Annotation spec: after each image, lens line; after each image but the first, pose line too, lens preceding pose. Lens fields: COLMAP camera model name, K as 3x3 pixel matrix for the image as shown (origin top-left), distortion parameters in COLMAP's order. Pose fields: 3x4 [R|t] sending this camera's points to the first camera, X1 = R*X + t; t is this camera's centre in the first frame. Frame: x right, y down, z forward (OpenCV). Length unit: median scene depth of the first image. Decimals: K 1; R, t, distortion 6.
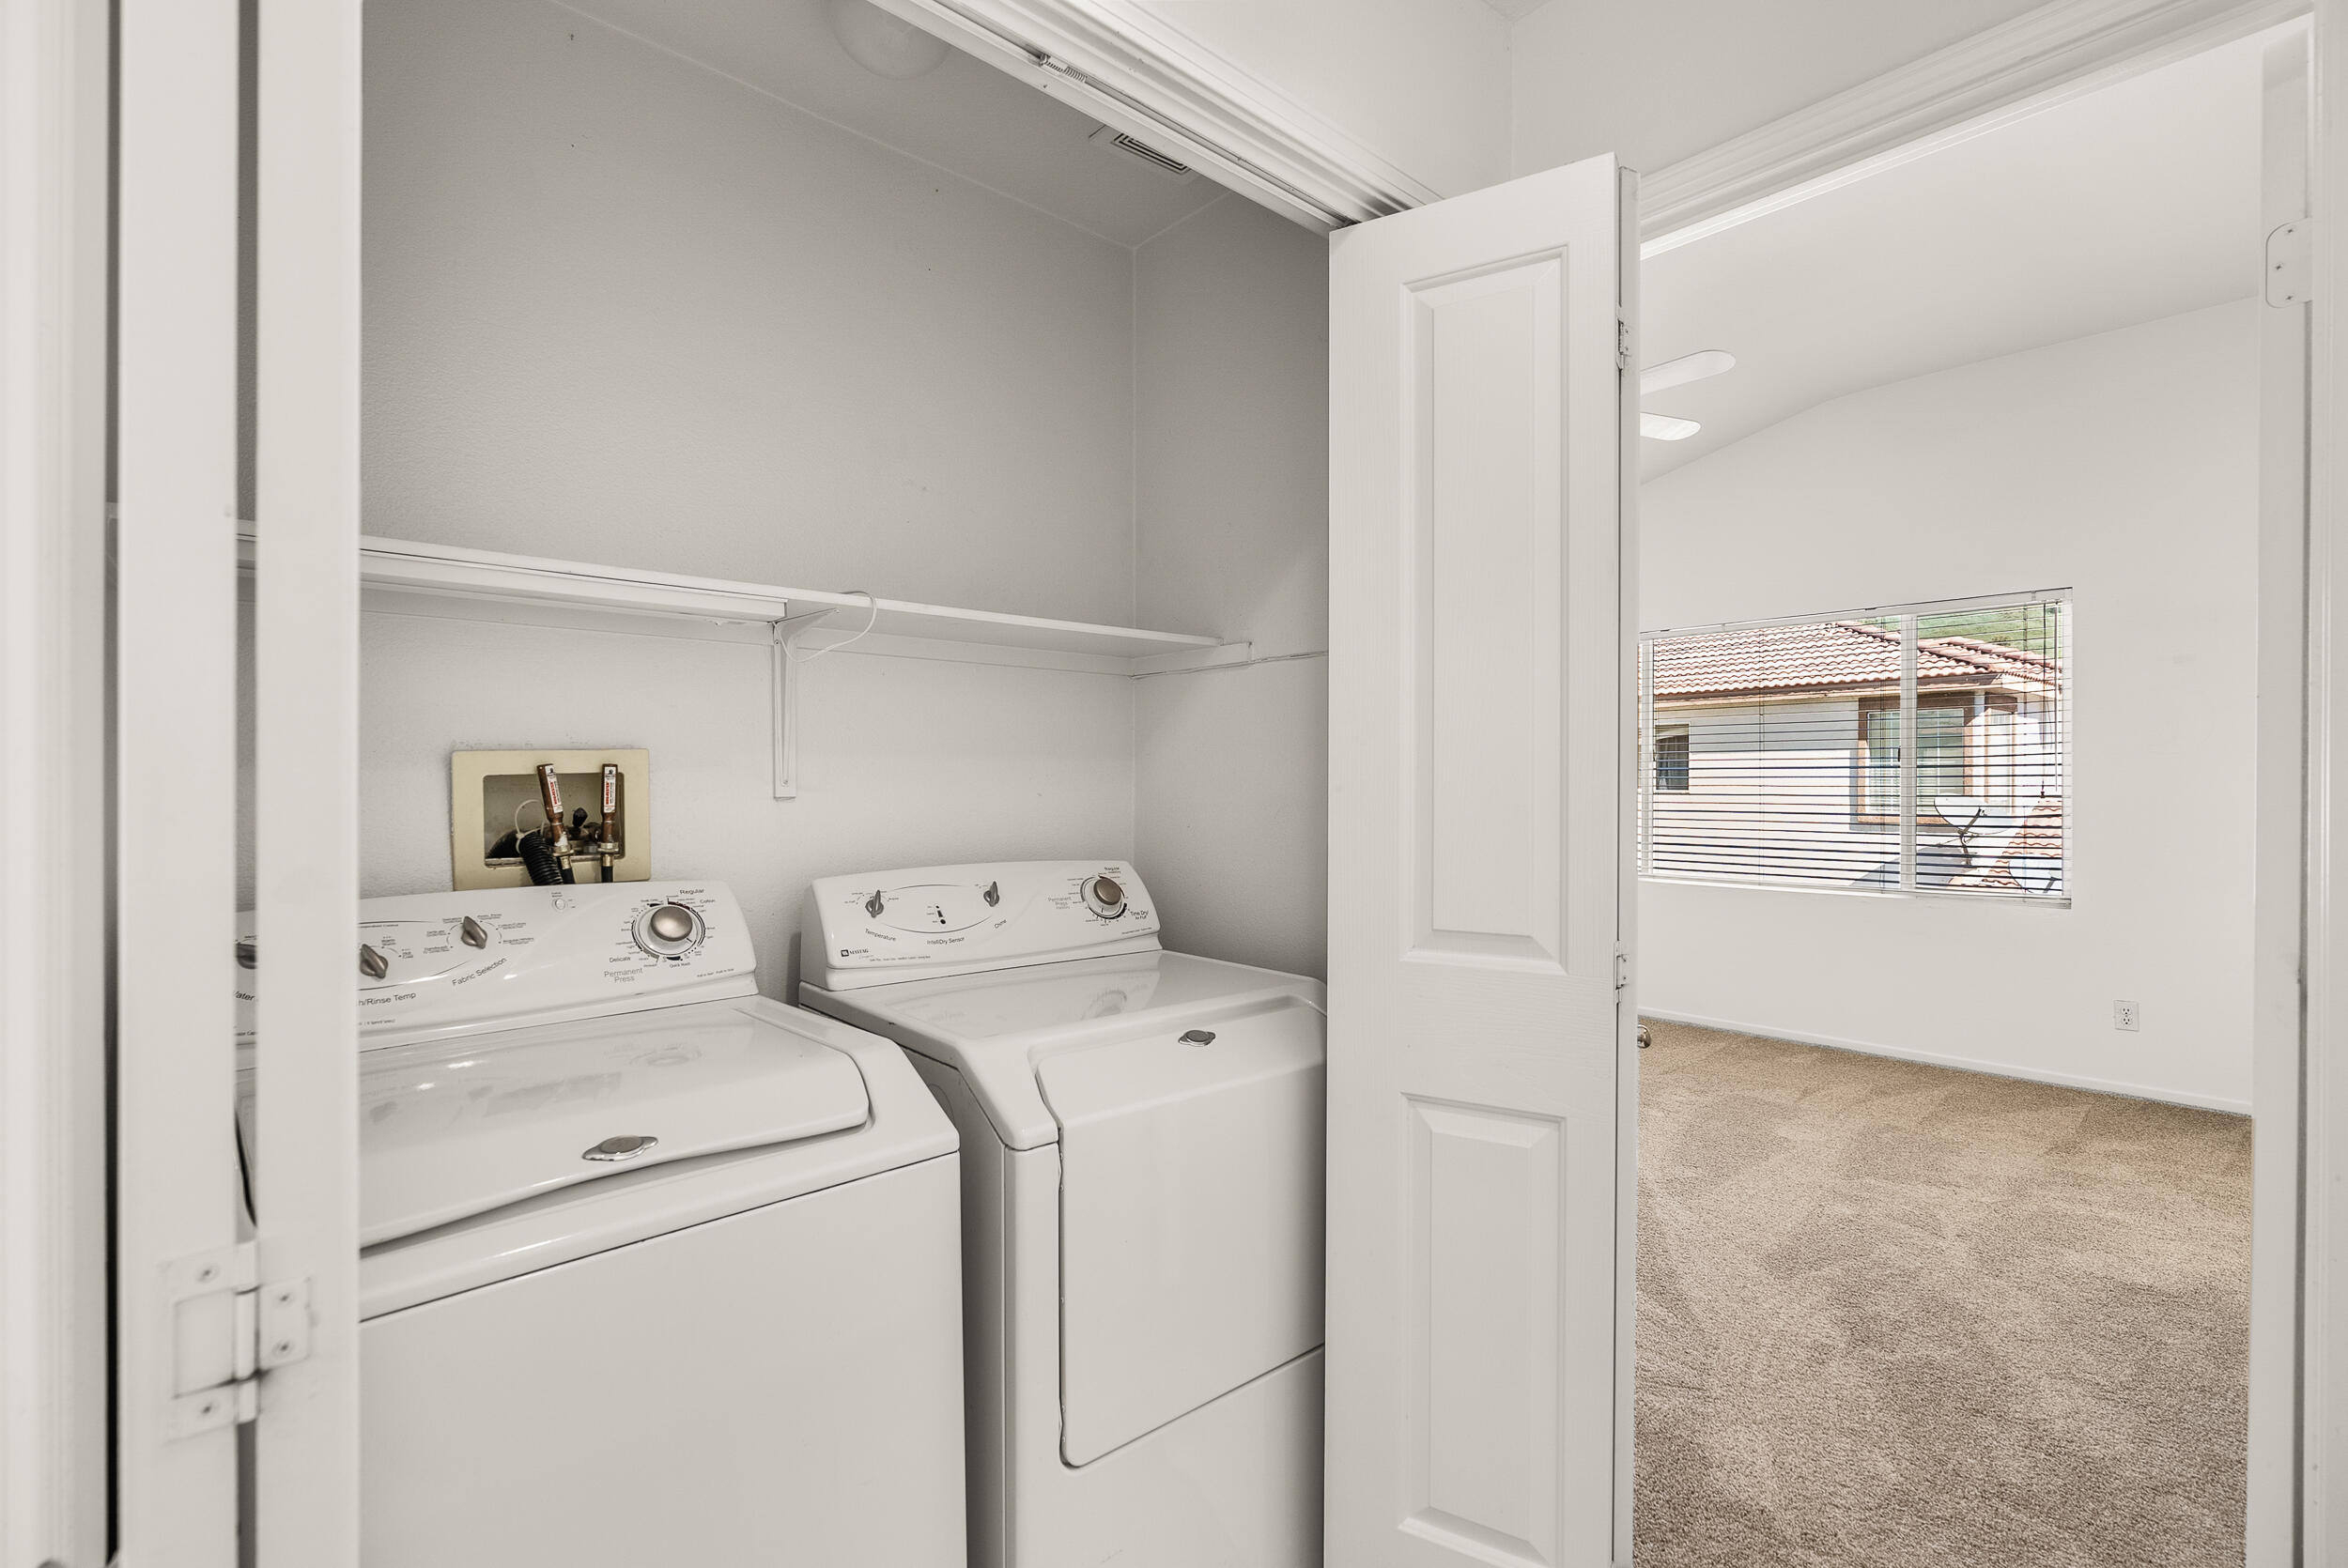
lens RADIAL K [[1085.3, 0, 1162.3], [0, 1085.3, 790.4], [0, 0, 1]] dist [-0.007534, 0.001787]
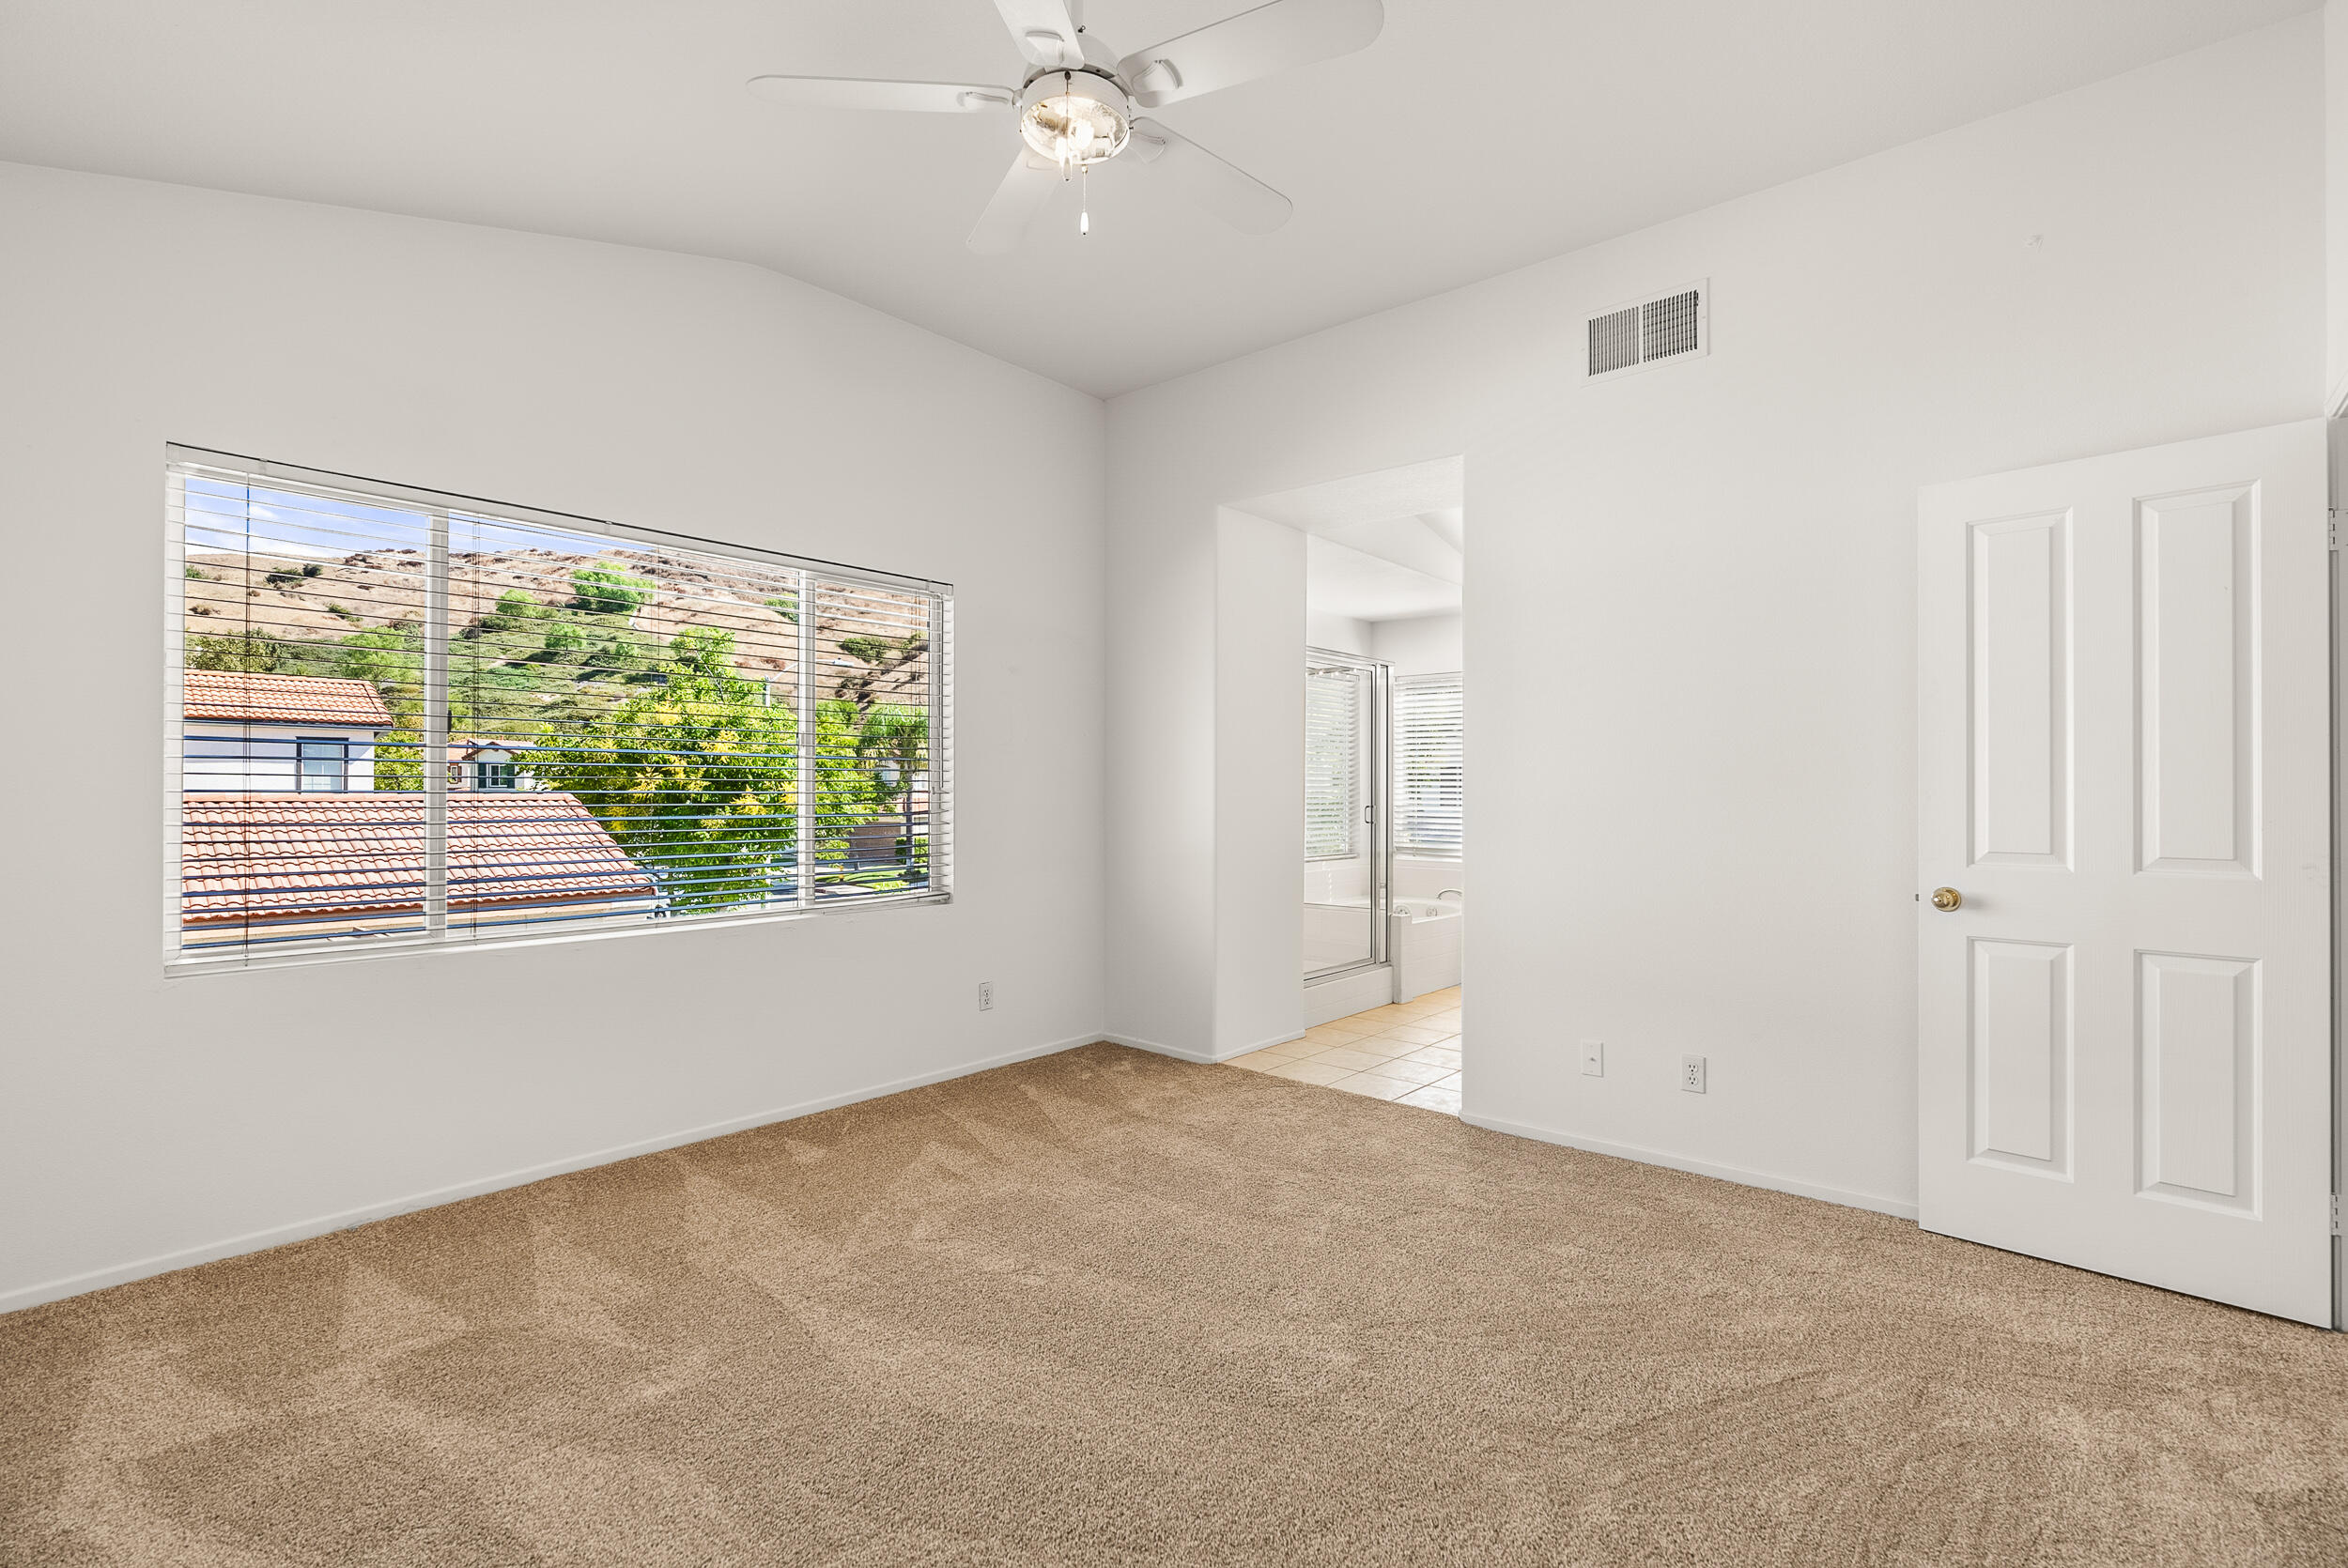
lens RADIAL K [[1085.3, 0, 1170.1], [0, 1085.3, 780.2], [0, 0, 1]] dist [-0.007534, 0.001787]
pose [[-0.136529, 0.003956, 0.990628, -0.138685], [0.001586, 0.999992, -0.003774, -0.000854], [-0.990635, 0.001056, -0.136534, 0.677115]]
